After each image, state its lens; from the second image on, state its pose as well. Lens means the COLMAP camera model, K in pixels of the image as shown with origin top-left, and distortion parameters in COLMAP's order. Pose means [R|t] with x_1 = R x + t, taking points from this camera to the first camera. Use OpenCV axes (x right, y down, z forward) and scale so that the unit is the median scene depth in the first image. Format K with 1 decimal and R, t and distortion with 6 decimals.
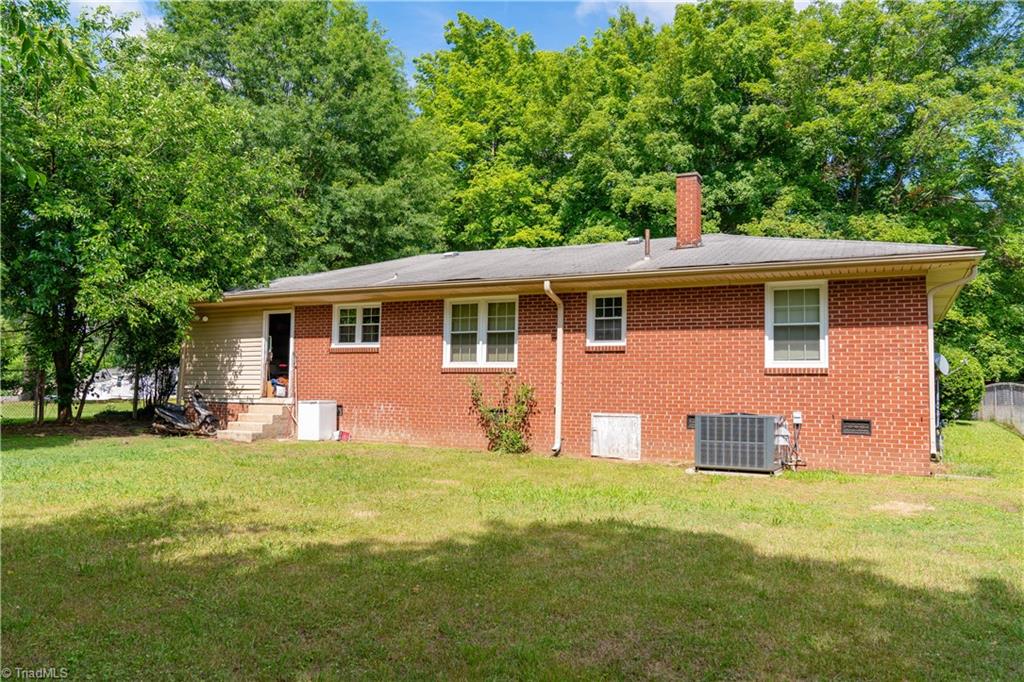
lens RADIAL K [[735.1, 0, 512.0], [0, 735.1, 341.0], [0, 0, 1]] dist [-0.042758, 0.032317]
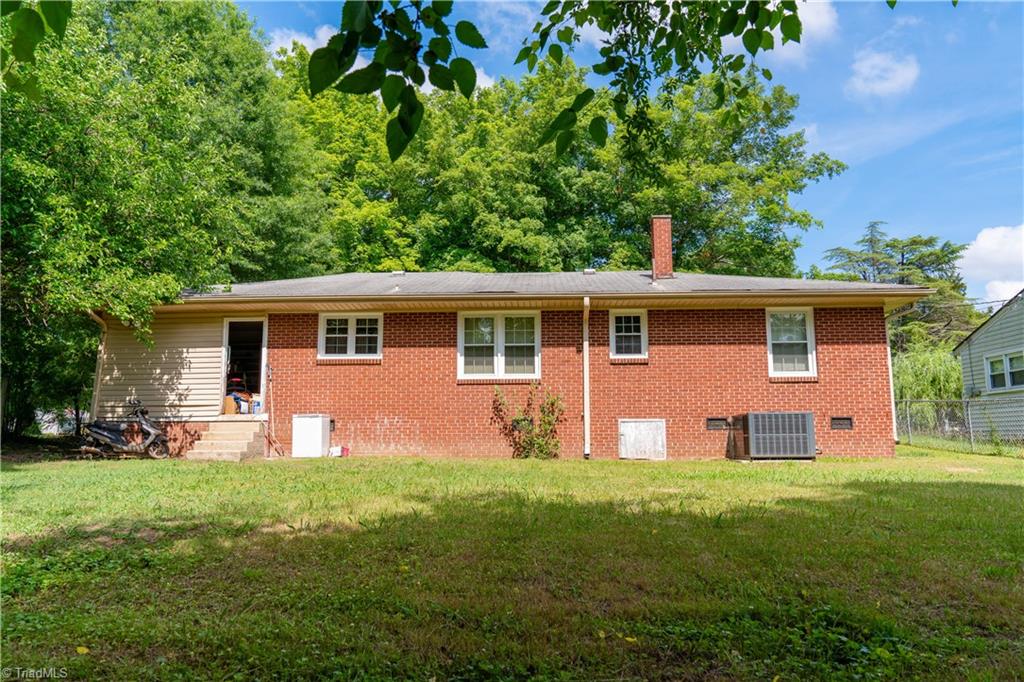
lens RADIAL K [[694.1, 0, 512.0], [0, 694.1, 341.0], [0, 0, 1]] dist [-0.030465, 0.002318]
pose [[0.913788, 0.035828, 0.404608, -0.409564], [-0.009771, 0.997753, -0.066283, 0.045817], [-0.406074, 0.056615, 0.912085, 0.096919]]
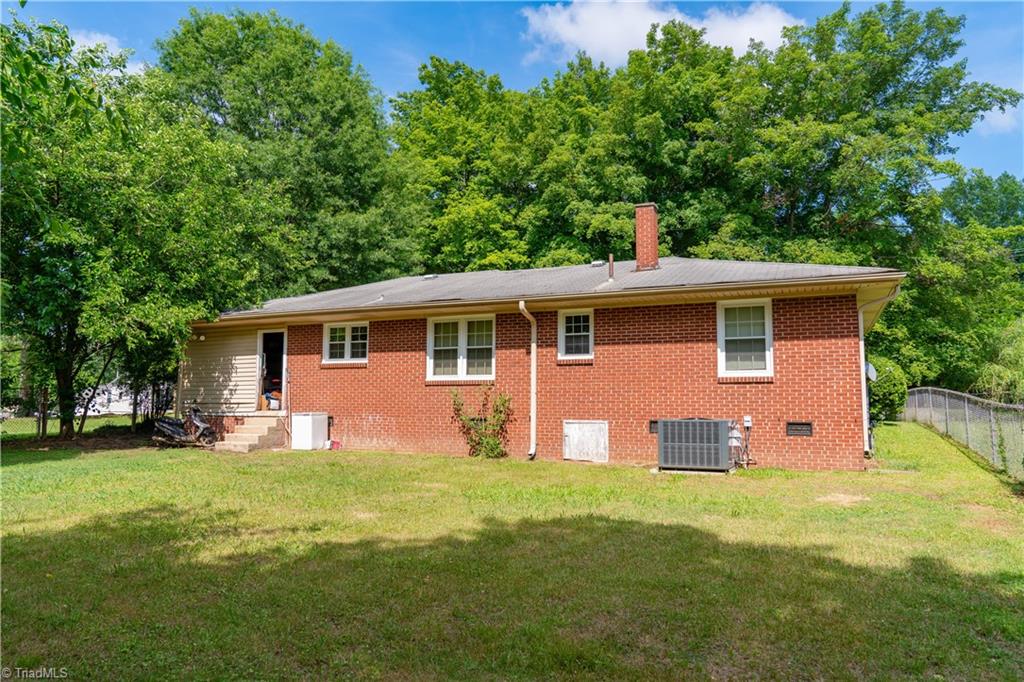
lens RADIAL K [[679.1, 0, 513.6], [0, 679.1, 337.1], [0, 0, 1]] dist [-0.038574, 0.024780]
pose [[0.998635, -0.010097, 0.051255, -0.015582], [0.011401, 0.999617, -0.025217, -0.001609], [-0.050981, 0.025767, 0.998367, -0.016783]]
